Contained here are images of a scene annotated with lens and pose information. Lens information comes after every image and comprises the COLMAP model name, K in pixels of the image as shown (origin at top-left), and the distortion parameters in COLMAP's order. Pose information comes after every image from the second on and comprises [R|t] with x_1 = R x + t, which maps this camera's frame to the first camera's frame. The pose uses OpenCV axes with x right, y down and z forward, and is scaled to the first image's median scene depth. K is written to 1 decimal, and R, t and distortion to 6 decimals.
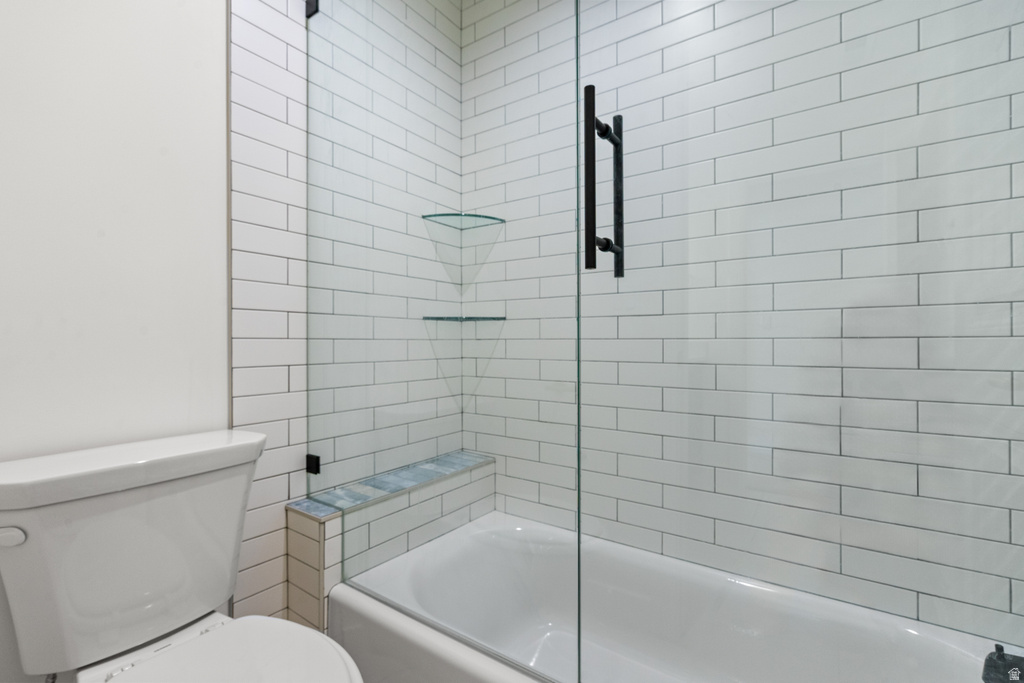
lens RADIAL K [[471.1, 0, 520.5], [0, 471.1, 340.9], [0, 0, 1]] dist [0.000381, 0.000025]
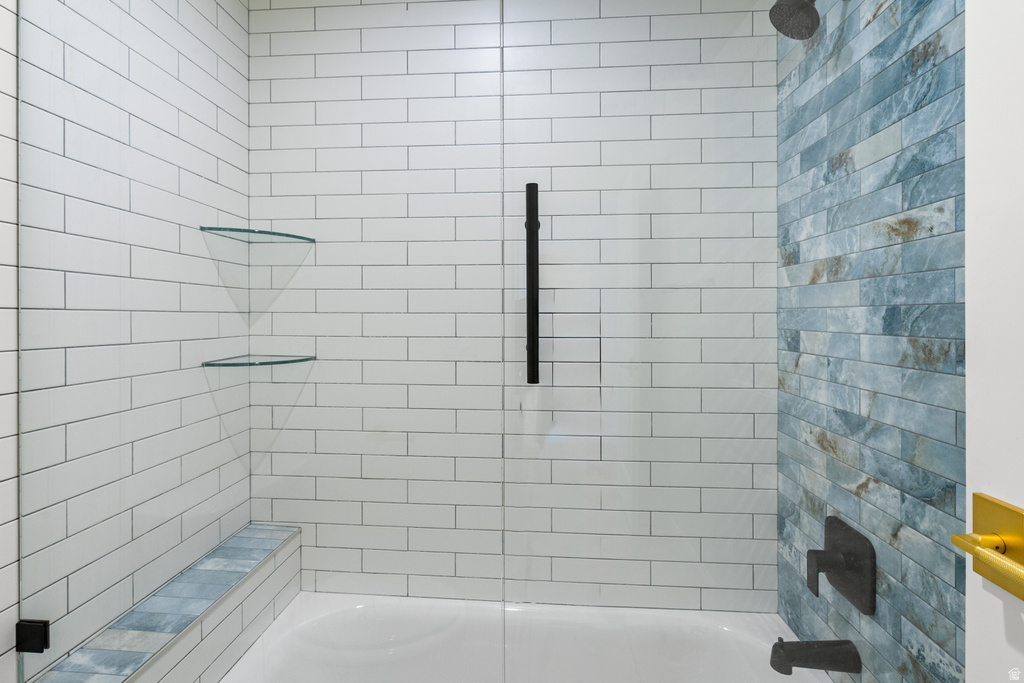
lens RADIAL K [[471.1, 0, 514.7], [0, 471.1, 315.4], [0, 0, 1]] dist [0.000381, 0.000025]
pose [[0.853526, 0.007337, 0.520998, -0.172355], [-0.010768, 0.999936, 0.003559, -0.134942], [-0.520939, -0.008648, 0.853550, 0.104015]]
